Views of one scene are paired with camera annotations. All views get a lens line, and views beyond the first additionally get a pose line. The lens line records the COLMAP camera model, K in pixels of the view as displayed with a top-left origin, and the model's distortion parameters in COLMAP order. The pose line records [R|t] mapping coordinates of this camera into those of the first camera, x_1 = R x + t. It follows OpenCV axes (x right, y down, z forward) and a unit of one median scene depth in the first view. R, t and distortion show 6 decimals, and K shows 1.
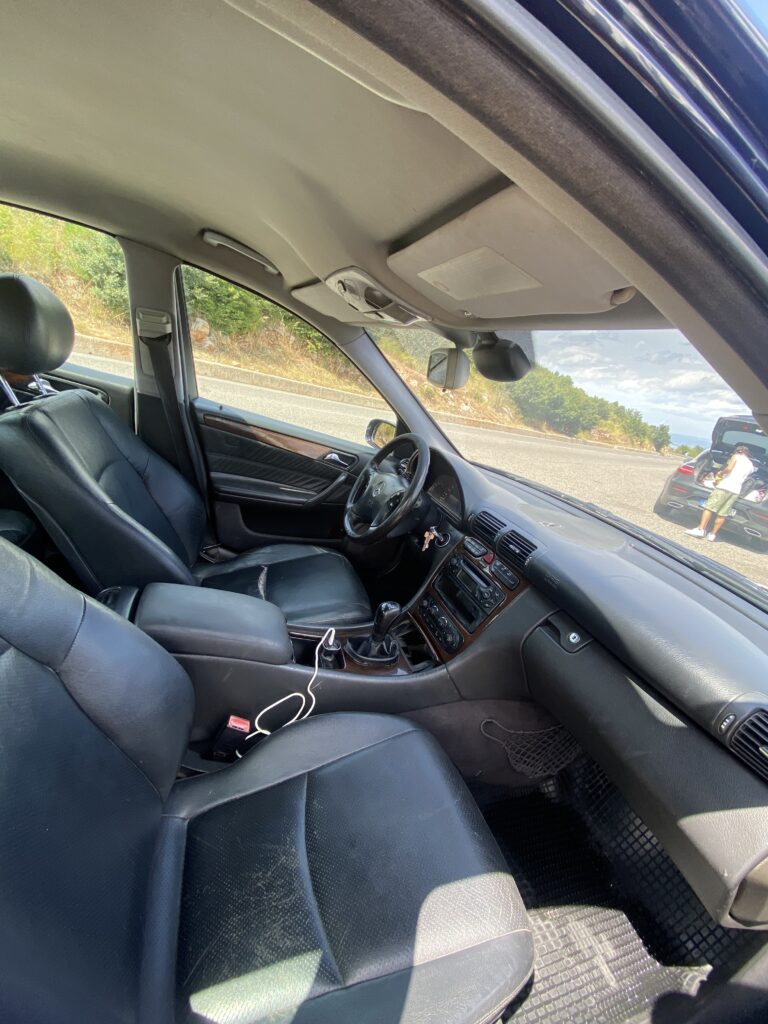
lens RADIAL K [[398.3, 0, 384.0], [0, 398.3, 512.0], [0, 0, 1]] dist [0.001536, -0.000045]
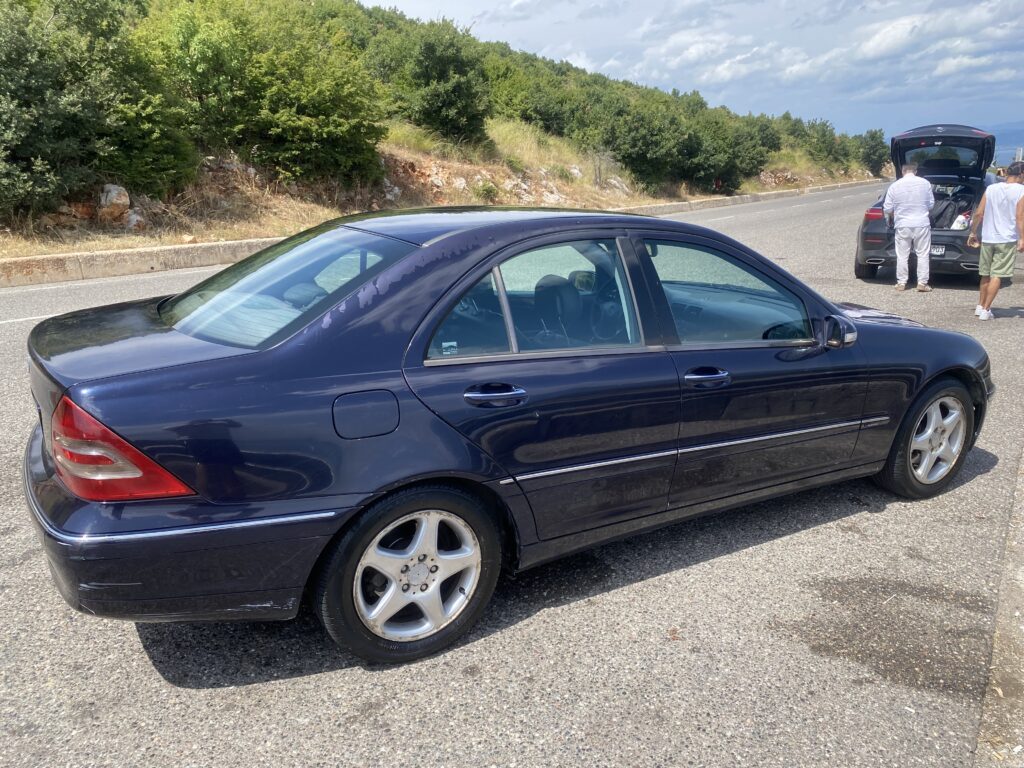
lens RADIAL K [[765.5, 0, 512.0], [0, 765.5, 384.0], [0, 0, 1]] dist [-0.037845, 0.048291]
pose [[0.950976, -0.293992, 0.095988, -0.042552], [0.297316, 0.954524, -0.022061, 0.010093], [-0.085137, 0.049518, 0.995138, -0.115862]]
